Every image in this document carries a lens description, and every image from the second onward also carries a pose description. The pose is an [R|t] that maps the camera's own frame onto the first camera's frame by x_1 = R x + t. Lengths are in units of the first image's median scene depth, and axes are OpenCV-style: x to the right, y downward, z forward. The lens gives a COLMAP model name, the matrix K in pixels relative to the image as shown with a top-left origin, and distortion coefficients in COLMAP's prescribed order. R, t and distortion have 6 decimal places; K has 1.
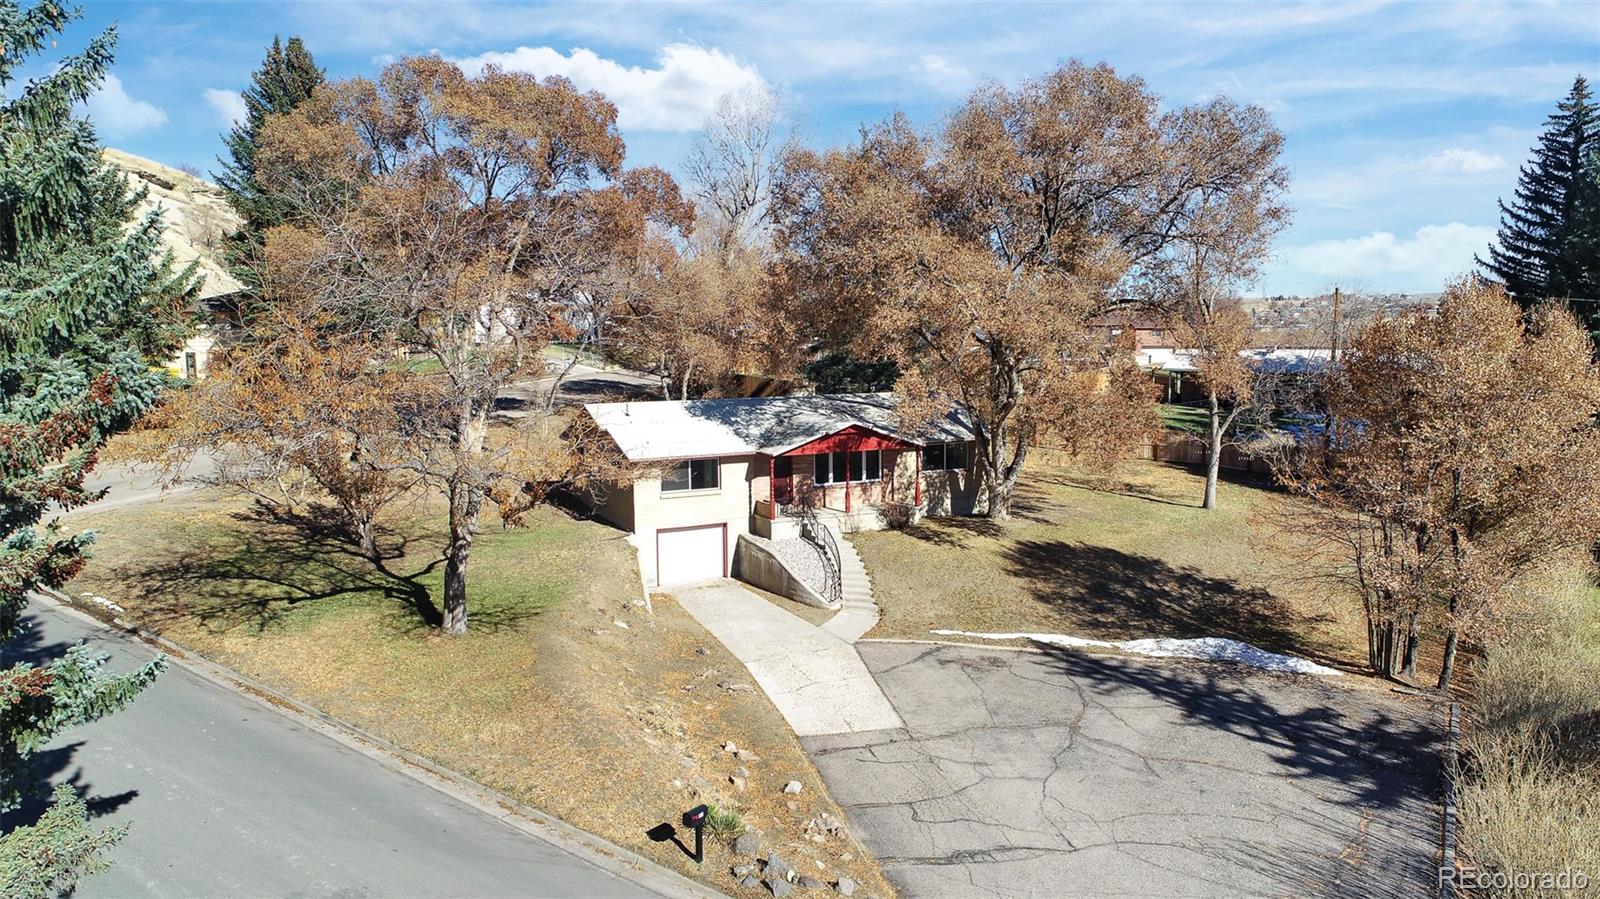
lens RADIAL K [[1109.7, 0, 800.0], [0, 1109.7, 449.5], [0, 0, 1]] dist [0.001192, 0.000203]
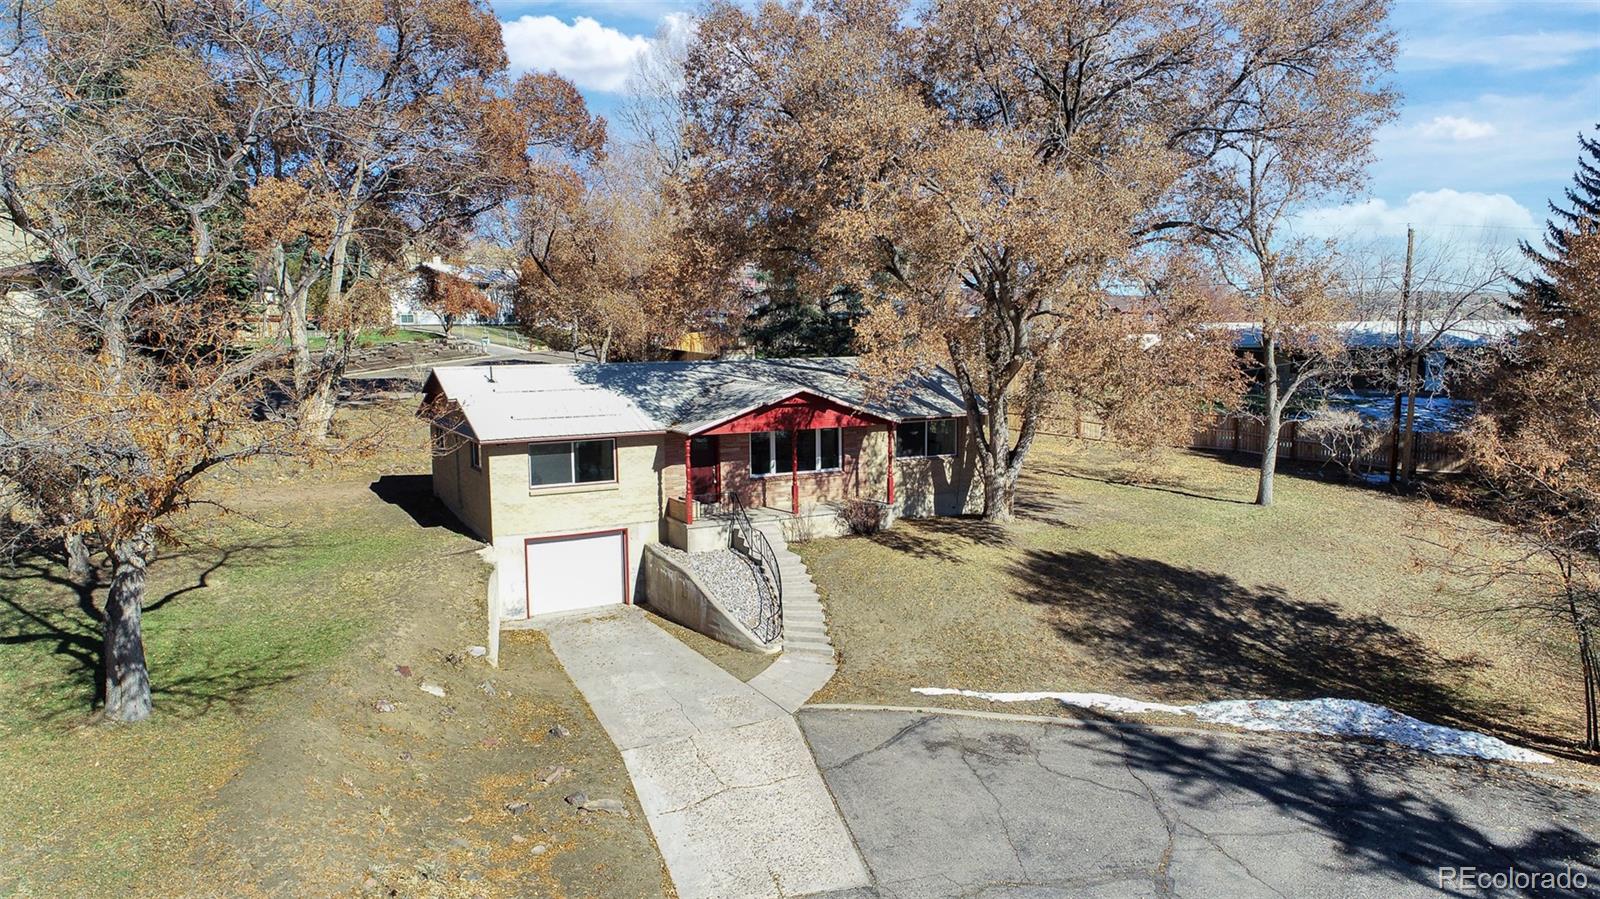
lens RADIAL K [[1109.7, 0, 800.0], [0, 1109.7, 449.5], [0, 0, 1]] dist [0.001192, 0.000203]
pose [[0.999646, -0.005163, 0.026092, 0.029508], [0.005163, 0.999987, 0.000044, 0.015960], [-0.026092, 0.000091, 0.999660, 0.292343]]
